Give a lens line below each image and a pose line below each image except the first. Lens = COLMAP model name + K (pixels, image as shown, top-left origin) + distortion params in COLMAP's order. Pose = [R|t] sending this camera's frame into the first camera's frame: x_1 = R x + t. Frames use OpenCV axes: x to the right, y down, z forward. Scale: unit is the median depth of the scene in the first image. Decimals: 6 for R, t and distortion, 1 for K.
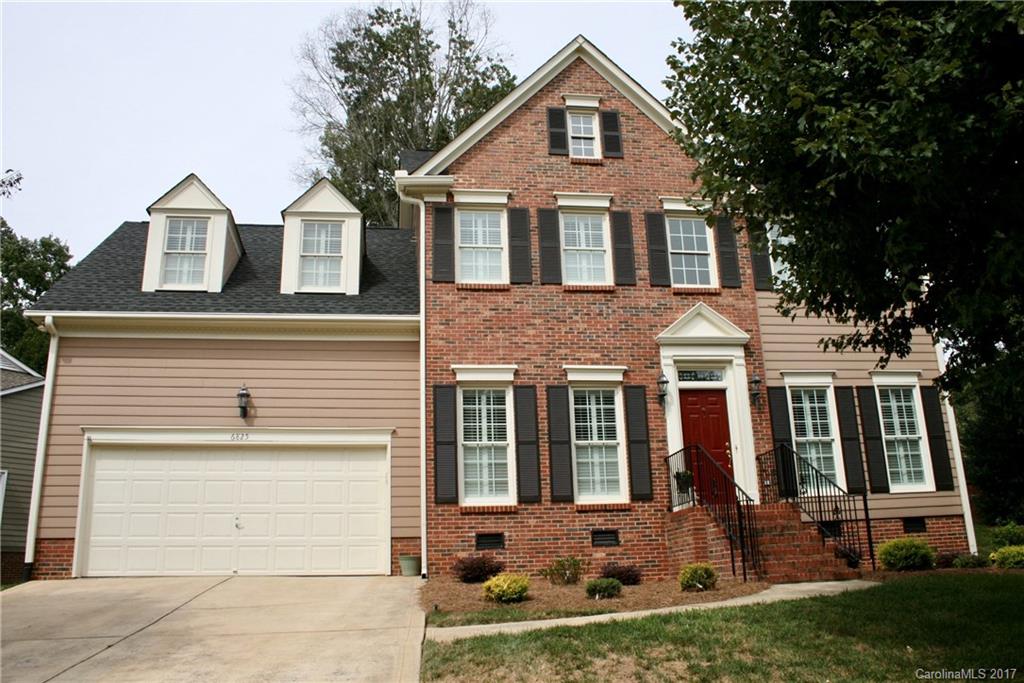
lens RADIAL K [[859.0, 0, 513.5], [0, 859.0, 346.0], [0, 0, 1]] dist [-0.140600, 0.105553]
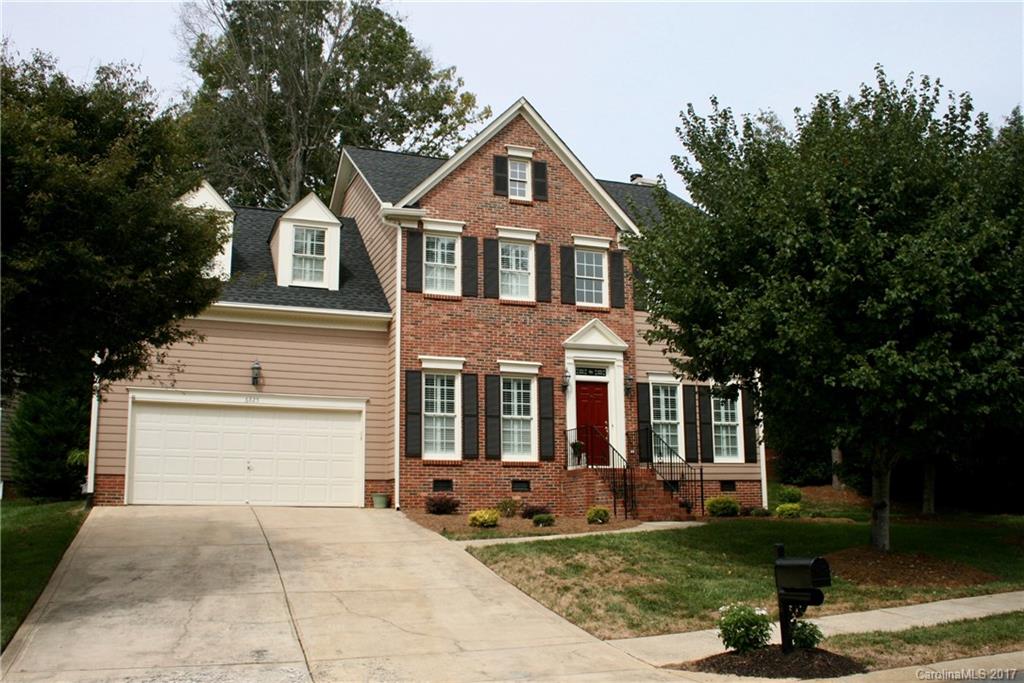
lens RADIAL K [[1011.2, 0, 509.2], [0, 1011.2, 340.7], [0, 0, 1]] dist [-0.093766, 0.000000]
pose [[0.971774, 0.065565, 0.226619, -0.287771], [-0.087339, 0.992336, 0.087418, -0.148707], [-0.219151, -0.104743, 0.970052, -0.559191]]
